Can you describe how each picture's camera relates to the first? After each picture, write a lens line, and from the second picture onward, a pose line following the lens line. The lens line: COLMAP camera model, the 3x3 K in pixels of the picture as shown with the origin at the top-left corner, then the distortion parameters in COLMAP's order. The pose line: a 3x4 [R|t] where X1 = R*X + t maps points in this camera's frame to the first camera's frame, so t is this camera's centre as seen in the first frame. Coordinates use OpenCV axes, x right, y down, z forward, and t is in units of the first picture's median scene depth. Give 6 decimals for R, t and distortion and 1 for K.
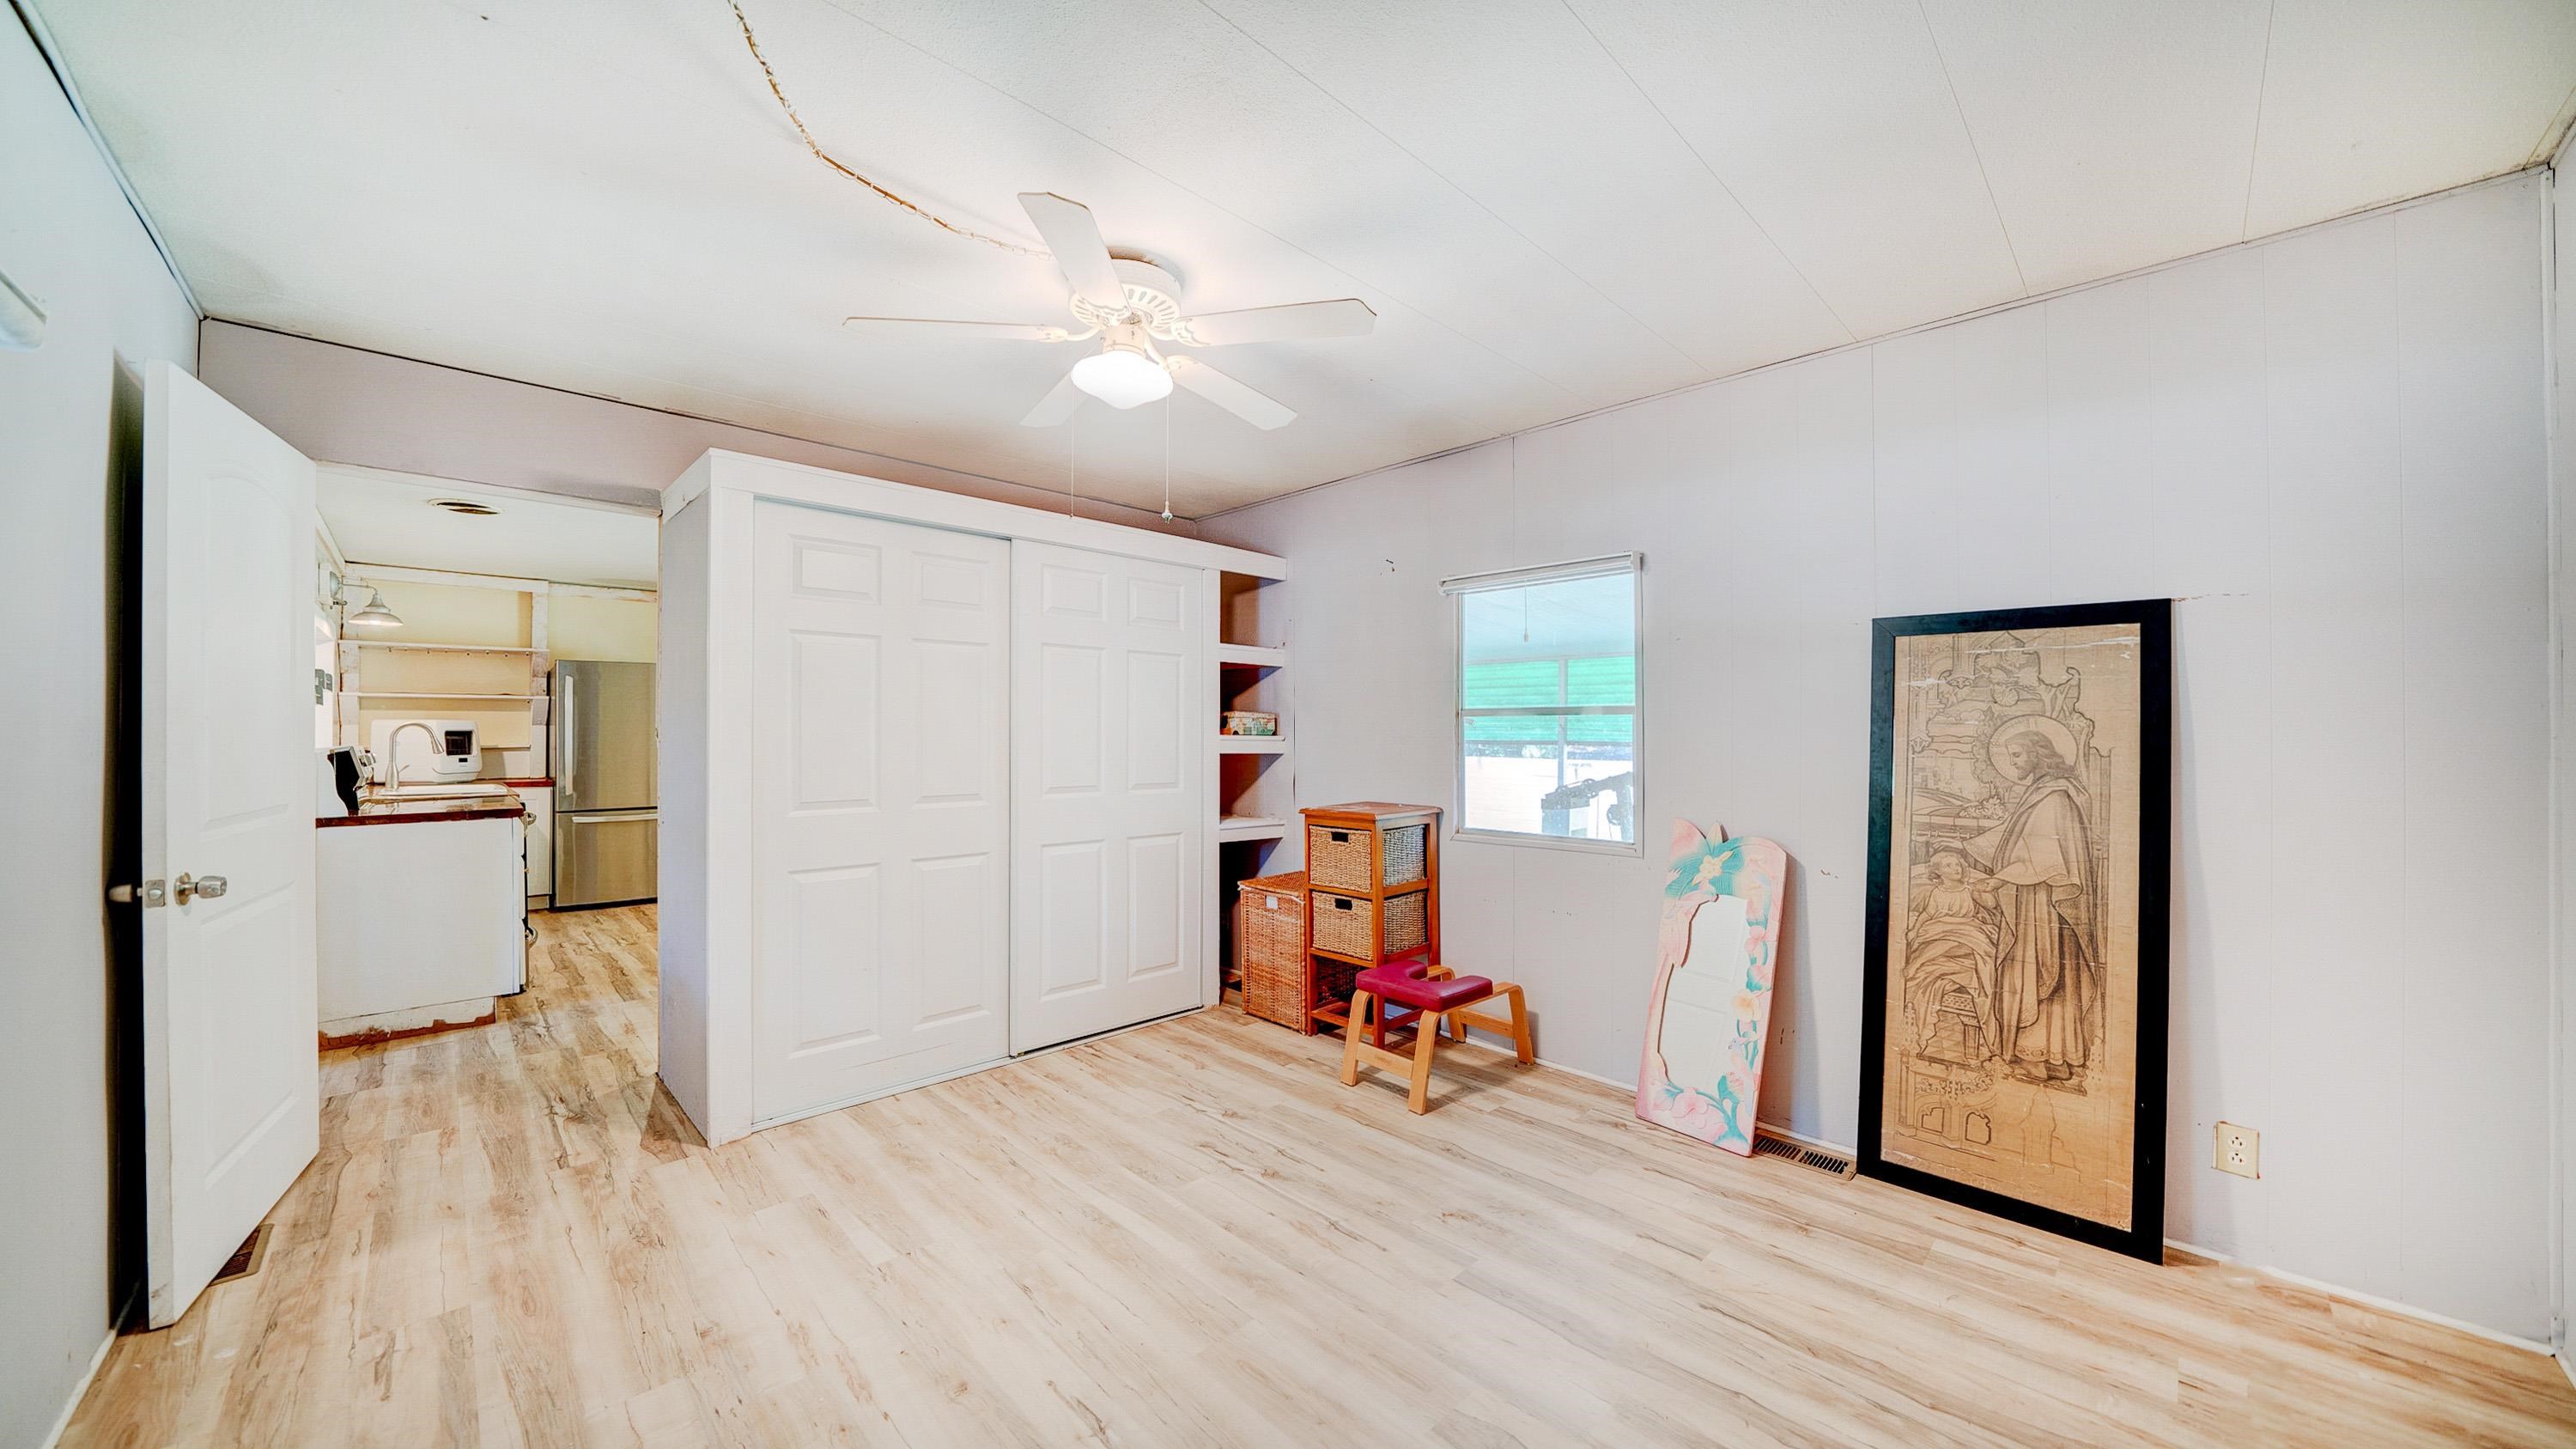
lens RADIAL K [[901.0, 0, 1286.4], [0, 901.0, 723.8], [0, 0, 1]] dist [-0.020594, 0.000046]
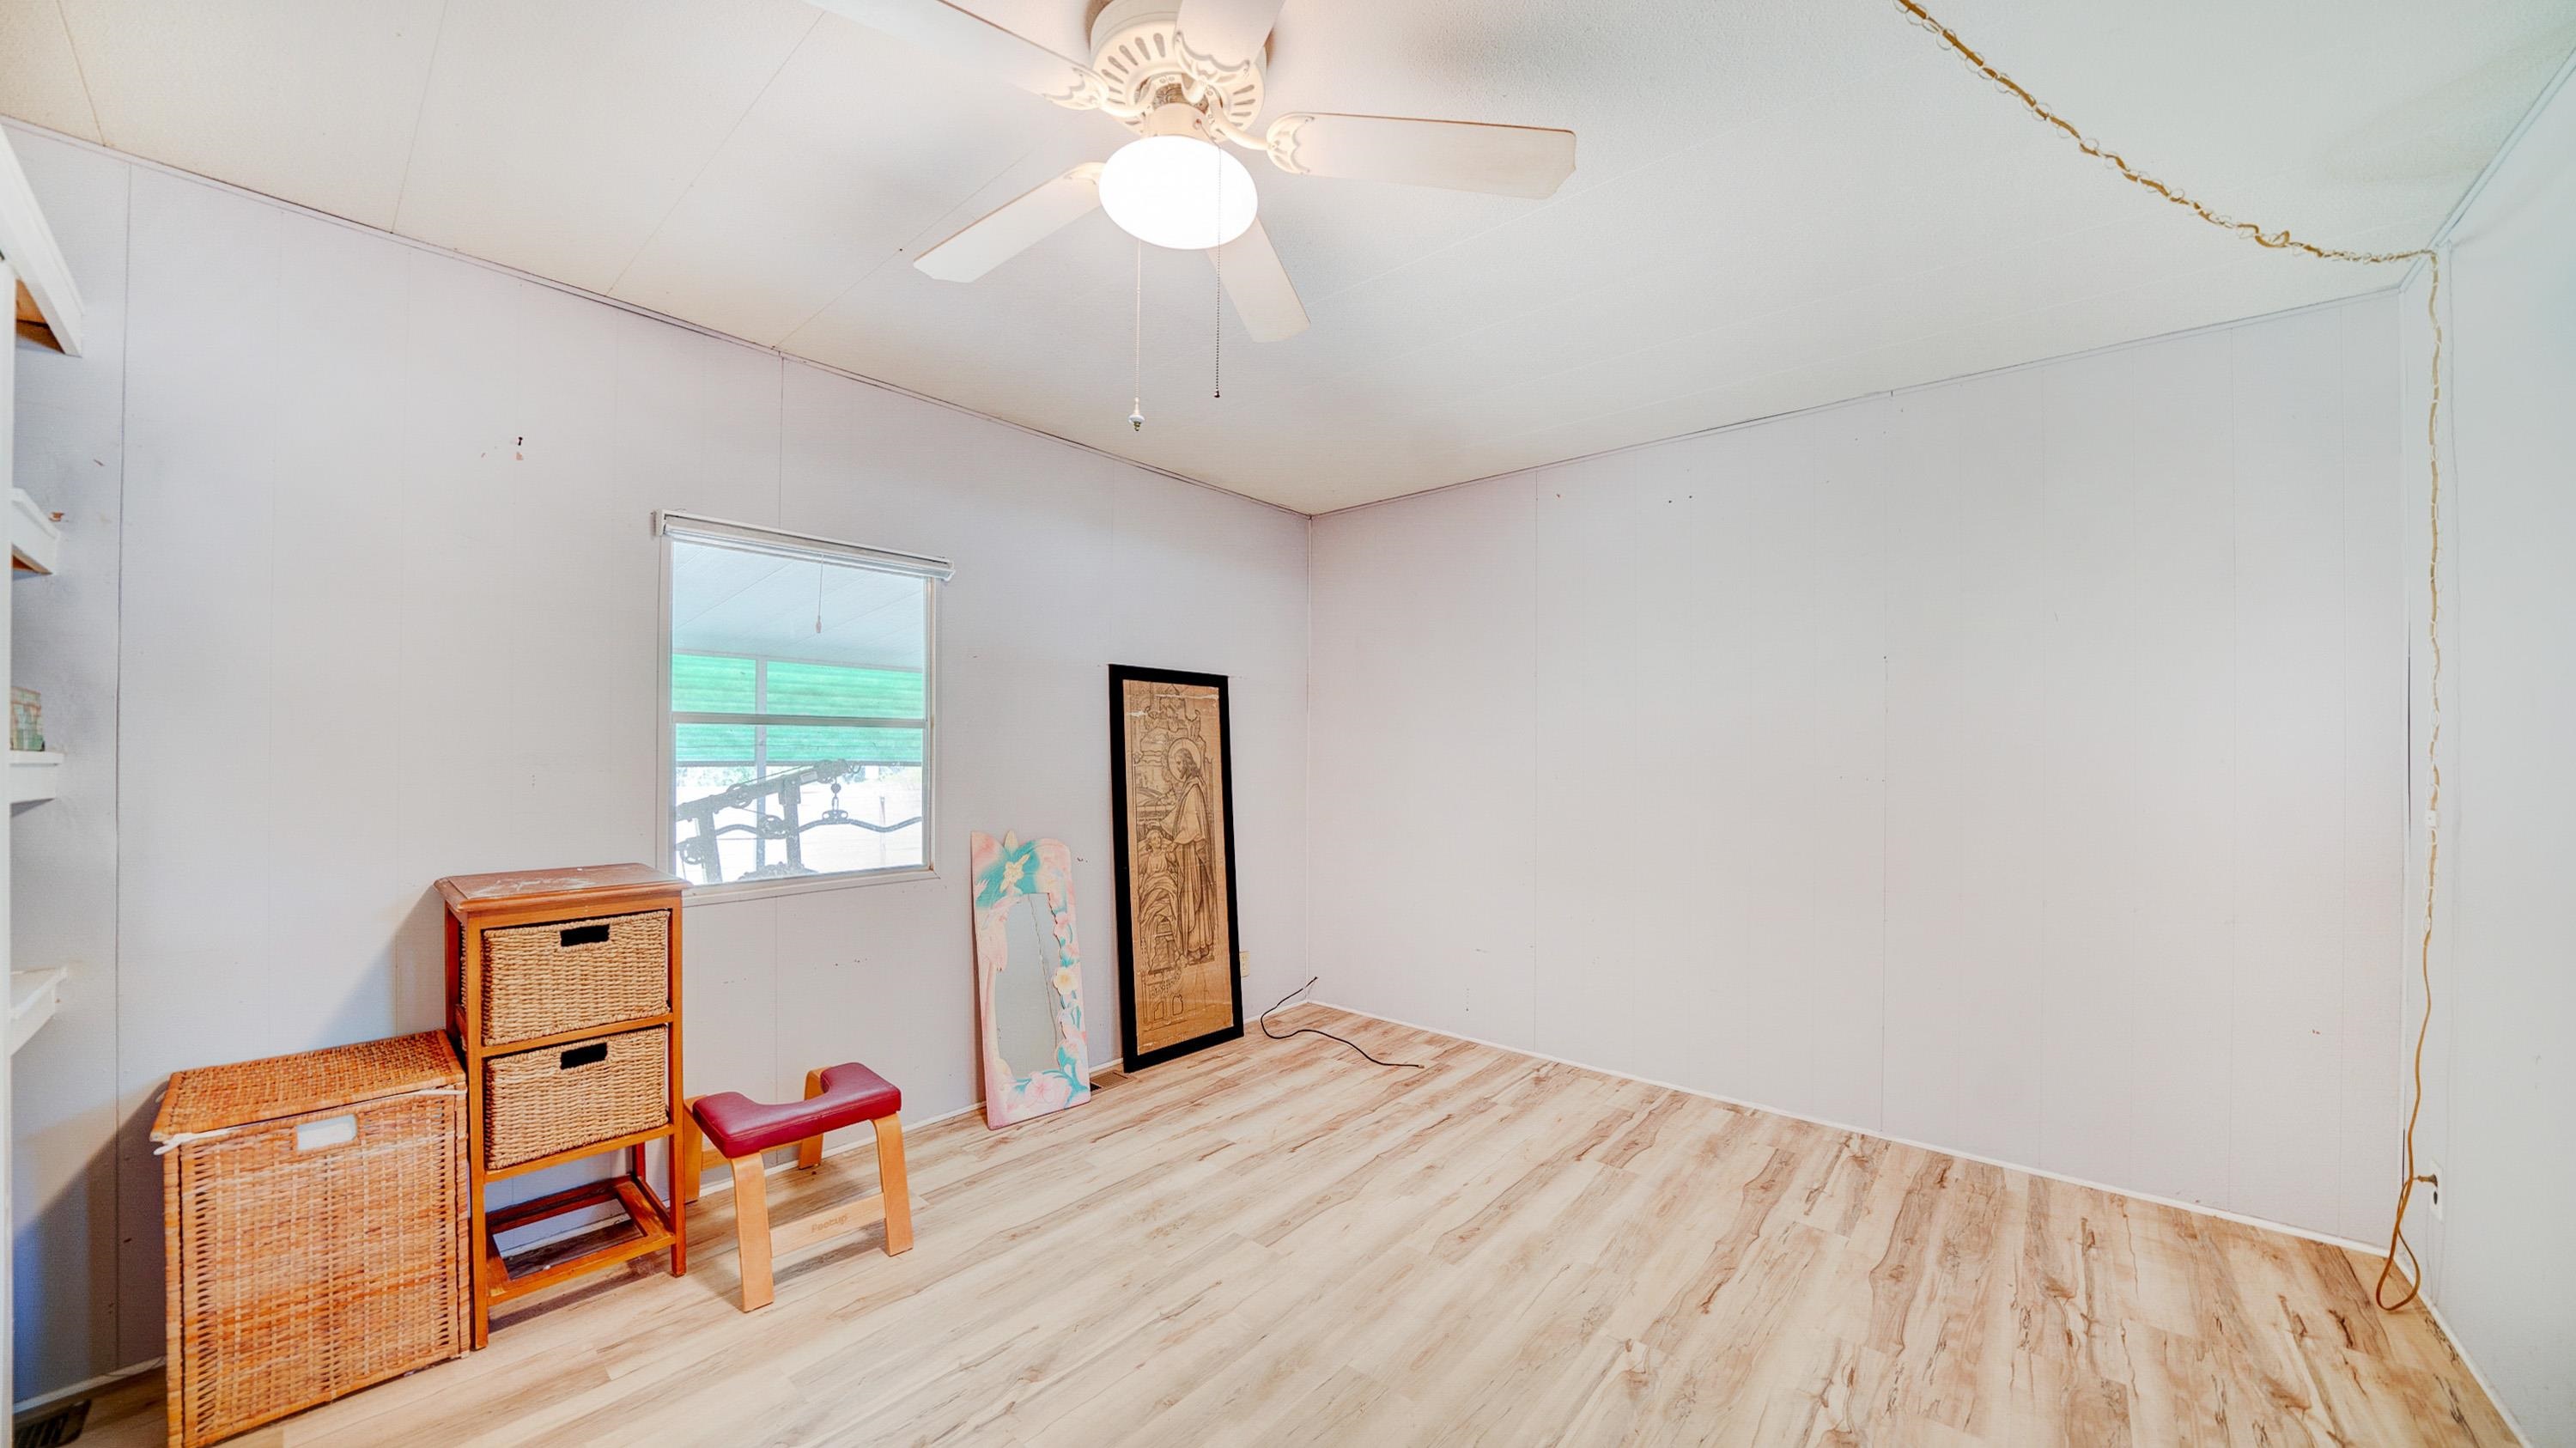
lens RADIAL K [[909.6, 0, 1276.1], [0, 909.6, 769.5], [0, 0, 1]] dist [-0.022680, 0.000007]
pose [[-0.088158, -0.018726, 0.995931, -0.788411], [-0.009476, 0.999794, 0.017960, 0.015297], [-0.996061, -0.007854, -0.088317, 0.949455]]
